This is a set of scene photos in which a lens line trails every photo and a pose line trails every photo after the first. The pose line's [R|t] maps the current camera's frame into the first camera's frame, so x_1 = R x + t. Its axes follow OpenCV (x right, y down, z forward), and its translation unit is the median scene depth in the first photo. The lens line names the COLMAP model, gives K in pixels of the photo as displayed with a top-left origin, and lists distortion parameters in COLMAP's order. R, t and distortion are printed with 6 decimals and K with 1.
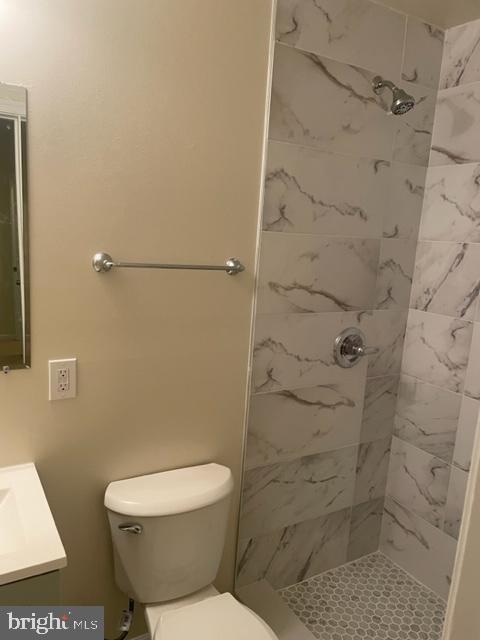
lens RADIAL K [[481.7, 0, 238.1], [0, 481.7, 319.6], [0, 0, 1]] dist [0.066581, -0.057773]
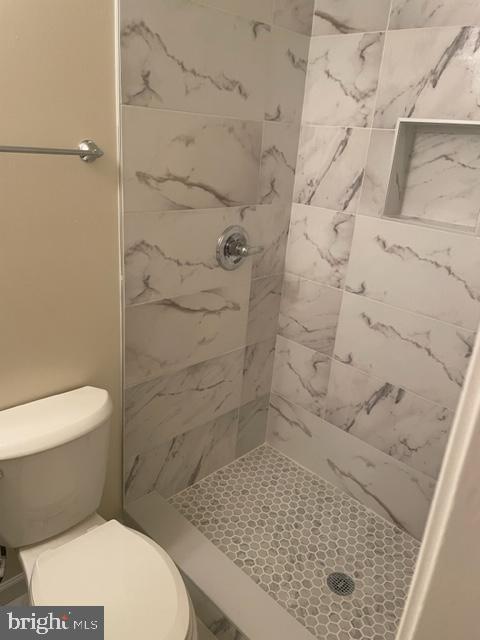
lens RADIAL K [[481.7, 0, 240.4], [0, 481.7, 319.2], [0, 0, 1]] dist [0.066581, -0.057773]
pose [[0.968763, -0.079210, 0.234998, 0.018200], [0.030917, 0.978801, 0.202466, 0.005551], [-0.246054, -0.188876, 0.950675, 0.099906]]
